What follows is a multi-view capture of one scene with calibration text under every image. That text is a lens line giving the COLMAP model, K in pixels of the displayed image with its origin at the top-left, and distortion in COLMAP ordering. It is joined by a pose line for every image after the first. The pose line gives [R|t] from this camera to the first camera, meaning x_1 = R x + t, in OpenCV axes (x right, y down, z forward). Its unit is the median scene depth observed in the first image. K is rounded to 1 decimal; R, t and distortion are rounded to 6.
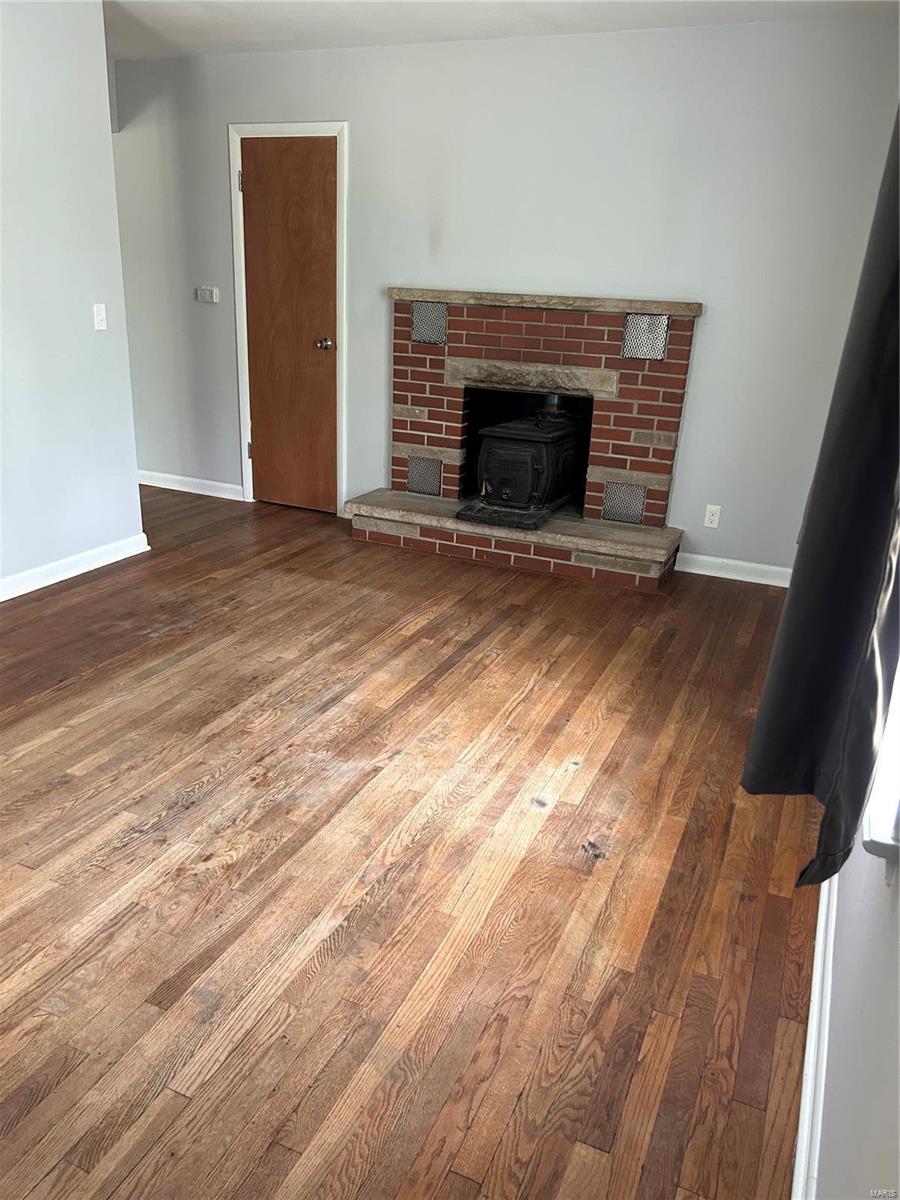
lens RADIAL K [[902.5, 0, 451.1], [0, 902.5, 607.2], [0, 0, 1]] dist [0.045706, -0.040146]
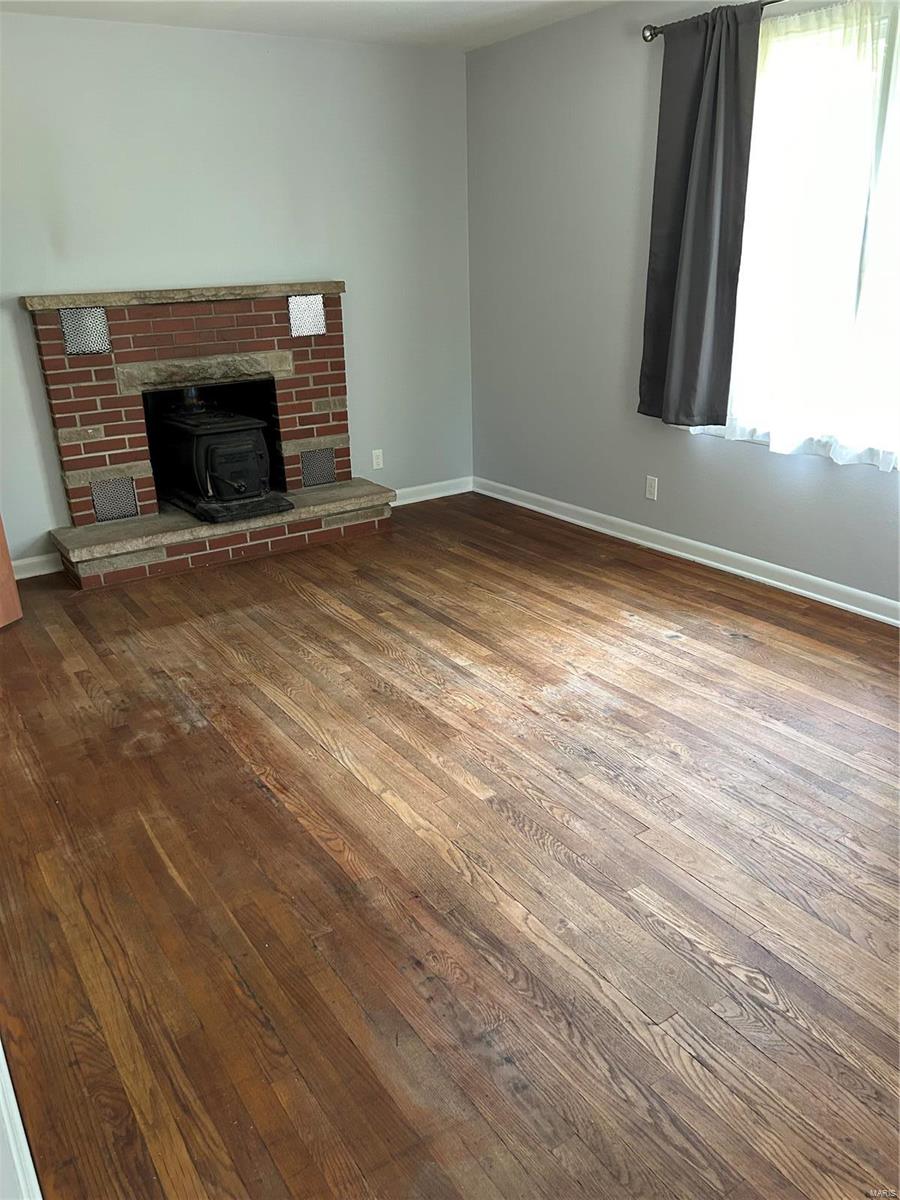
lens RADIAL K [[902.5, 0, 450.2], [0, 902.5, 604.5], [0, 0, 1]] dist [0.045706, -0.040146]
pose [[0.532427, -0.361230, 0.765529, -0.676573], [0.339275, 0.919619, 0.197973, -0.133650], [-0.775509, 0.154319, 0.612186, 0.237389]]
